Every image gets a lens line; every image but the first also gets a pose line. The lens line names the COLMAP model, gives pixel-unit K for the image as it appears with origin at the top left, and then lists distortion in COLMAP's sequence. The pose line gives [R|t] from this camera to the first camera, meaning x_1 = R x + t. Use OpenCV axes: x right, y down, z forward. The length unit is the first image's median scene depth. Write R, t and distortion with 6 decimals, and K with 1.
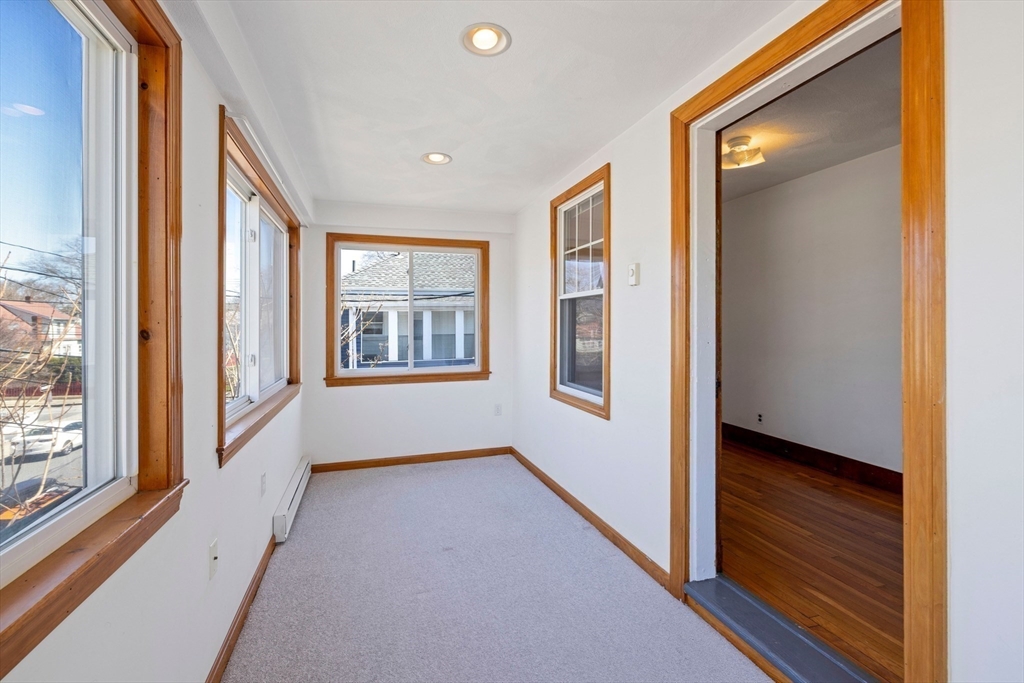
lens RADIAL K [[429.4, 0, 510.7], [0, 429.4, 331.1], [0, 0, 1]] dist [-0.001484, -0.000692]
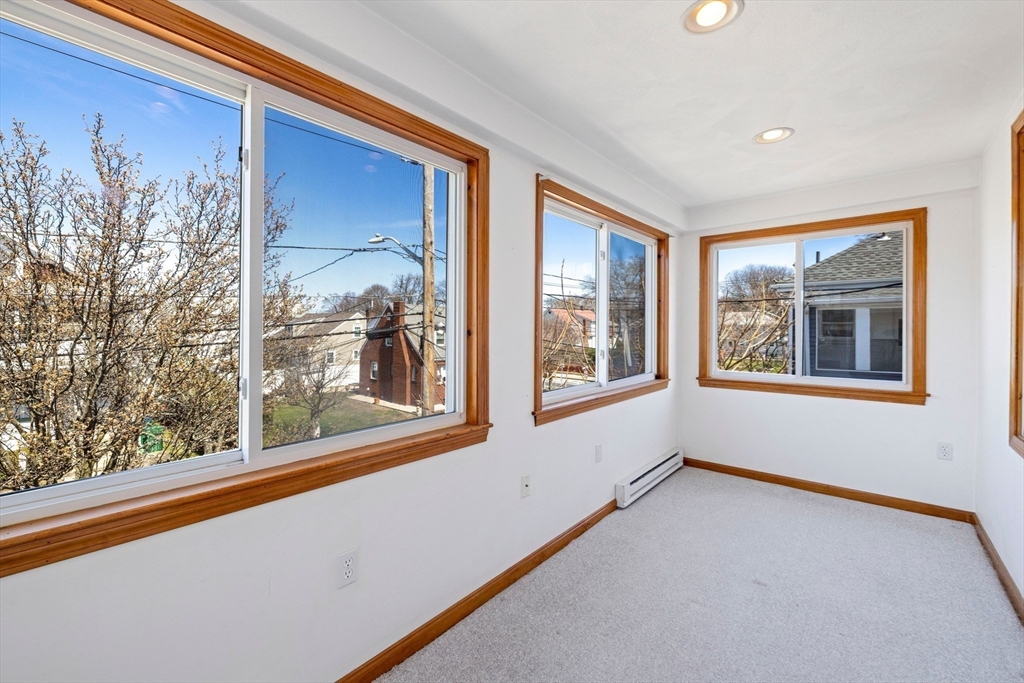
lens RADIAL K [[429.4, 0, 514.3], [0, 429.4, 332.2], [0, 0, 1]] dist [-0.001484, -0.000692]
pose [[0.533543, 0.015295, -0.845634, 0.211259], [-0.013864, 0.999860, 0.009337, -0.003601], [0.845659, 0.006742, 0.533681, 0.070840]]
